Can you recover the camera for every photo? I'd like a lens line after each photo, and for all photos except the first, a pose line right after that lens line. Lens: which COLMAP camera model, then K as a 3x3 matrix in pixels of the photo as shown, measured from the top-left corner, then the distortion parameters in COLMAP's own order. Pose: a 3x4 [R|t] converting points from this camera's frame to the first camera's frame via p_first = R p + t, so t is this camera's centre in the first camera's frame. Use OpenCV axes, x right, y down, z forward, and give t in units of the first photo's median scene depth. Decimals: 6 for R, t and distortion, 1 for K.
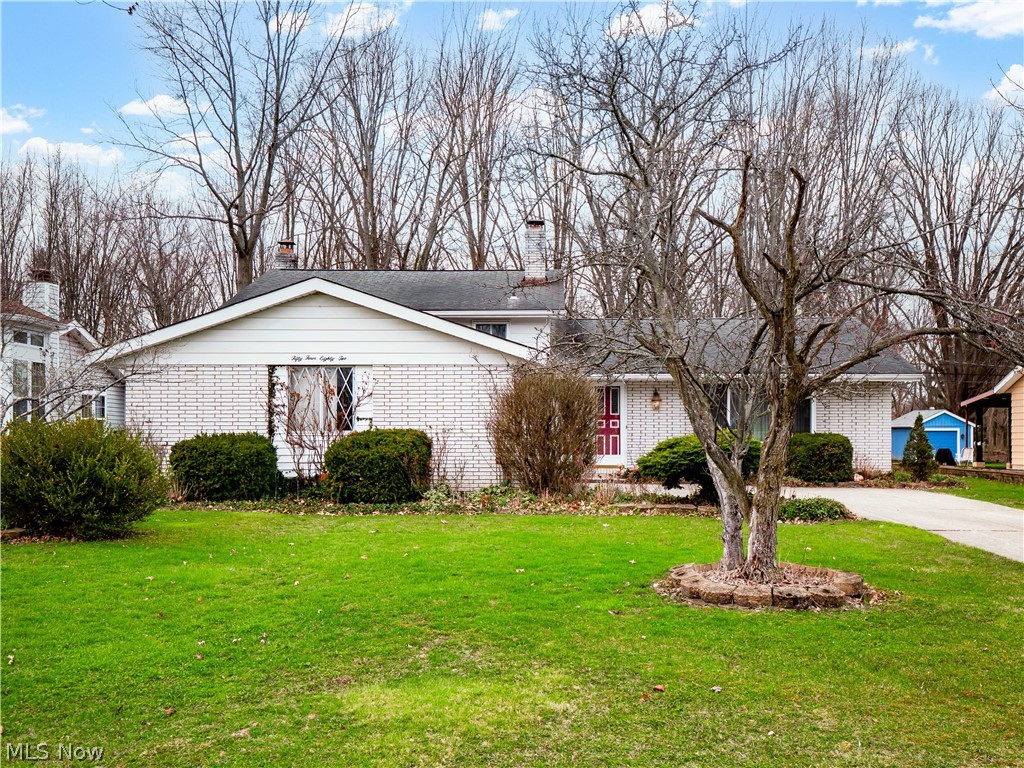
lens RADIAL K [[1069.6, 0, 511.8], [0, 1069.6, 391.4], [0, 0, 1]] dist [0.025053, 0.000000]
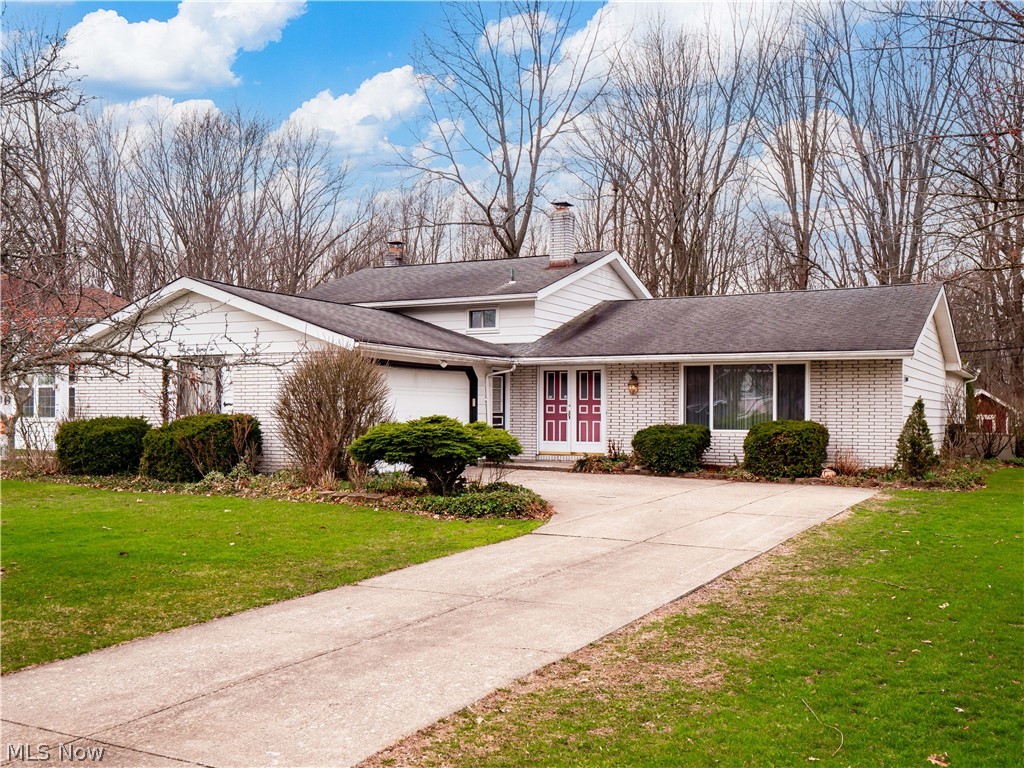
lens RADIAL K [[1022.6, 0, 511.9], [0, 1022.6, 379.6], [0, 0, 1]] dist [-0.003574, 0.000000]
pose [[0.890380, -0.011948, -0.455061, 0.445492], [0.012238, 0.999922, -0.002310, 0.004973], [0.455054, -0.003512, 0.890457, 0.159836]]
